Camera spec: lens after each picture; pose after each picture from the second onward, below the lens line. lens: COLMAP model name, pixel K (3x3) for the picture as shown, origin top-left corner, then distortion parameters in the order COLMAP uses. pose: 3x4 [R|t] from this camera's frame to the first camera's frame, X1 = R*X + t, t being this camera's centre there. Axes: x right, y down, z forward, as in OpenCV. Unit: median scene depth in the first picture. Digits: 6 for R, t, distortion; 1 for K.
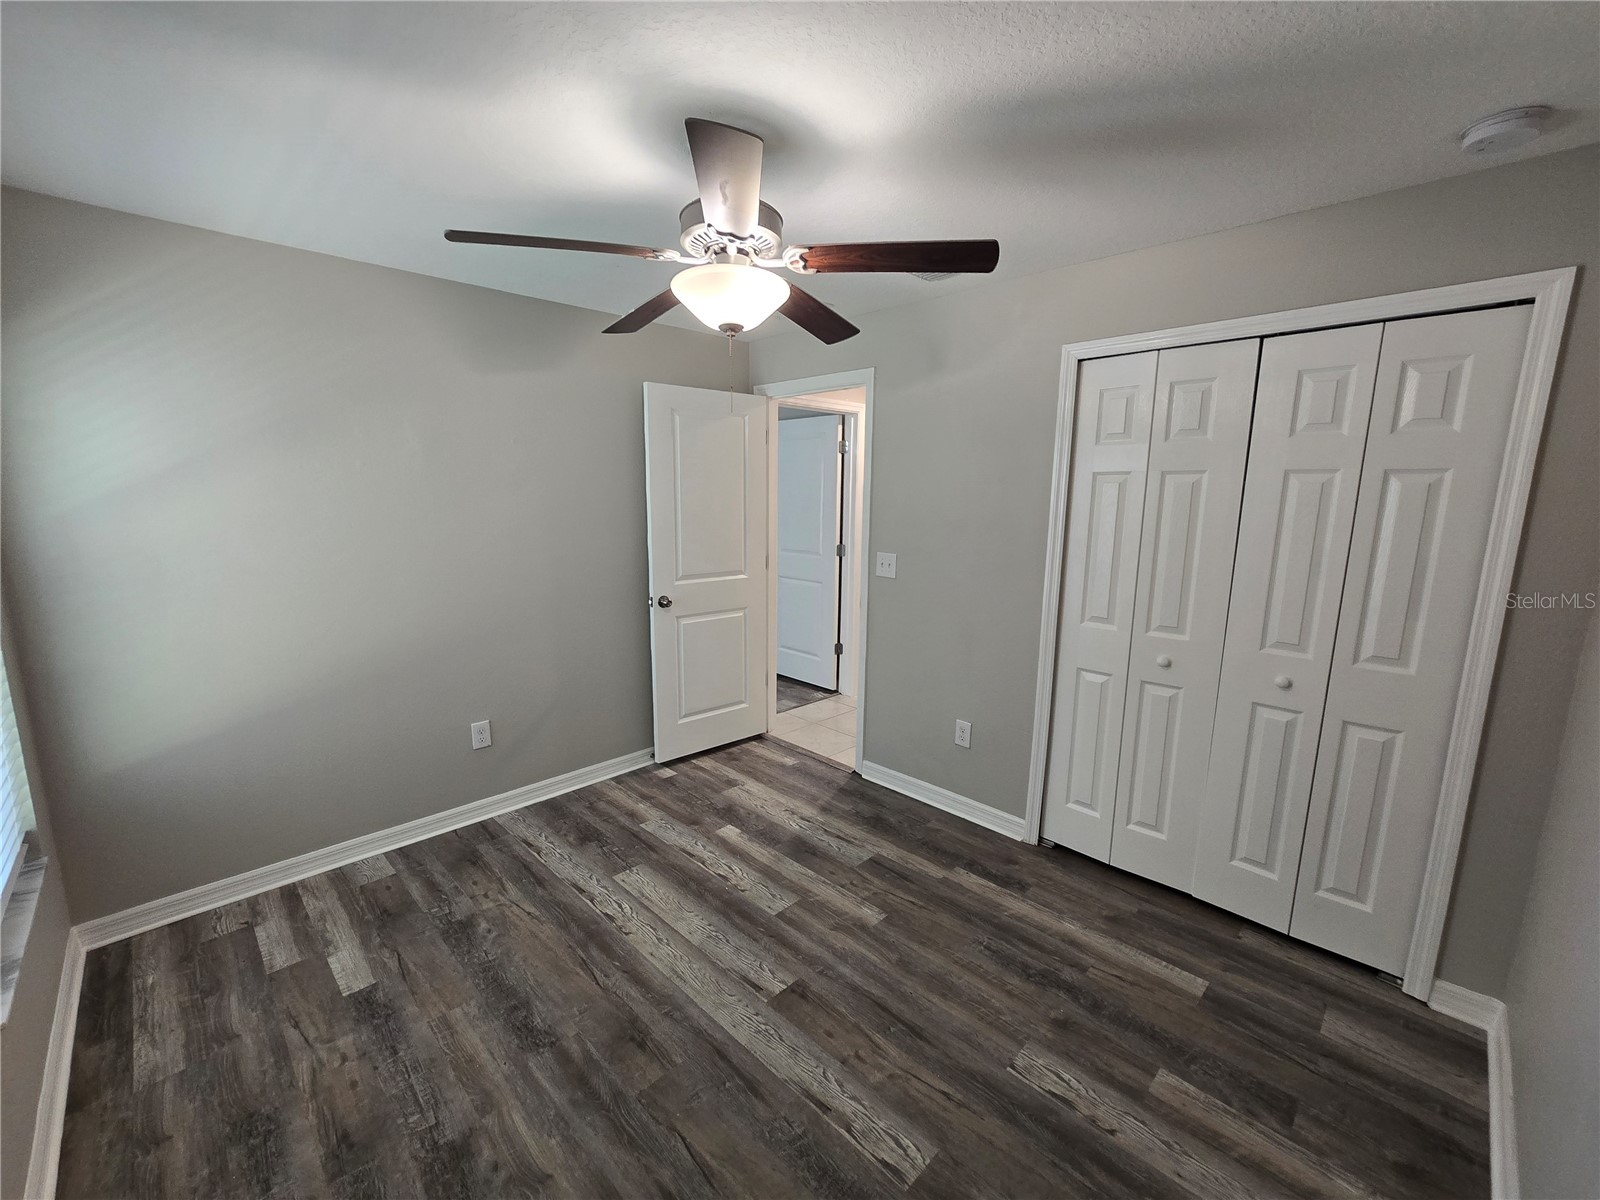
lens RADIAL K [[655.8, 0, 793.8], [0, 655.8, 609.3], [0, 0, 1]] dist [-0.003061, -0.000367]
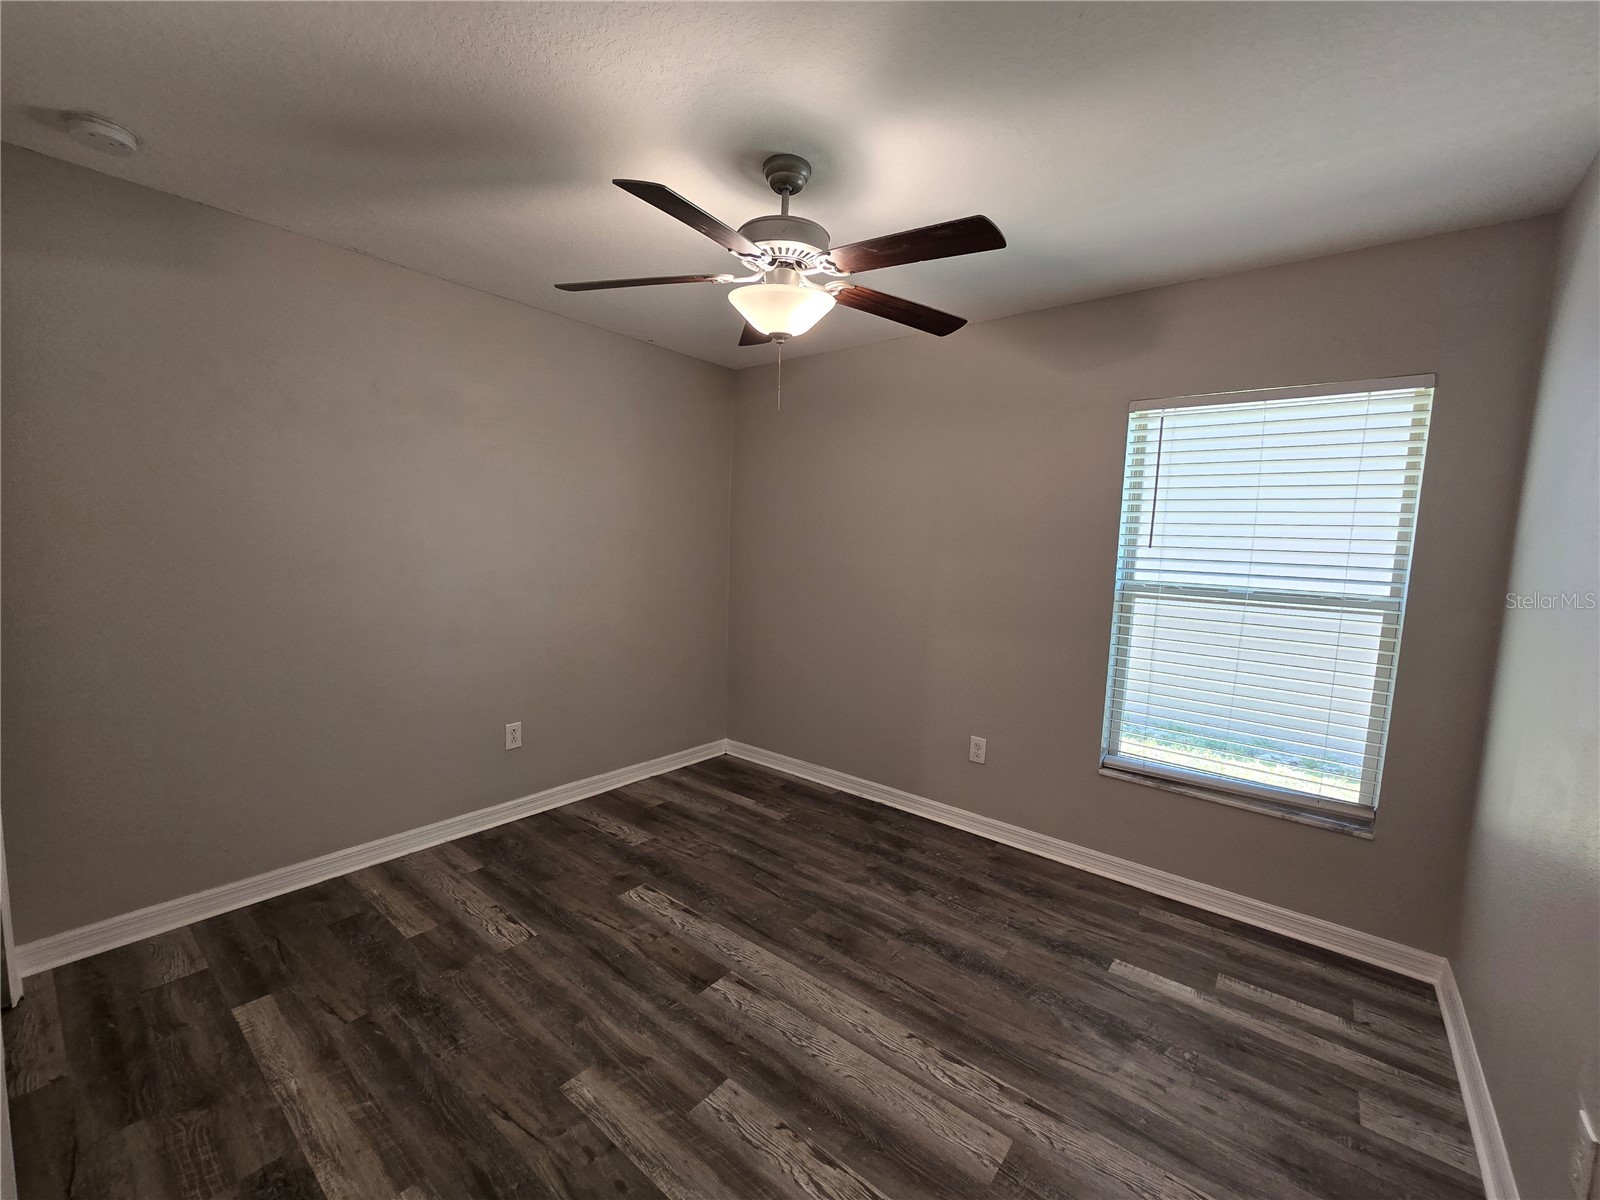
lens RADIAL K [[655.8, 0, 793.8], [0, 655.8, 609.3], [0, 0, 1]] dist [-0.003061, -0.000367]
pose [[-0.993743, -0.028813, -0.107911, -0.011316], [-0.058305, 0.957889, 0.281158, -0.243399], [0.095266, 0.285690, -0.953575, 1.767410]]
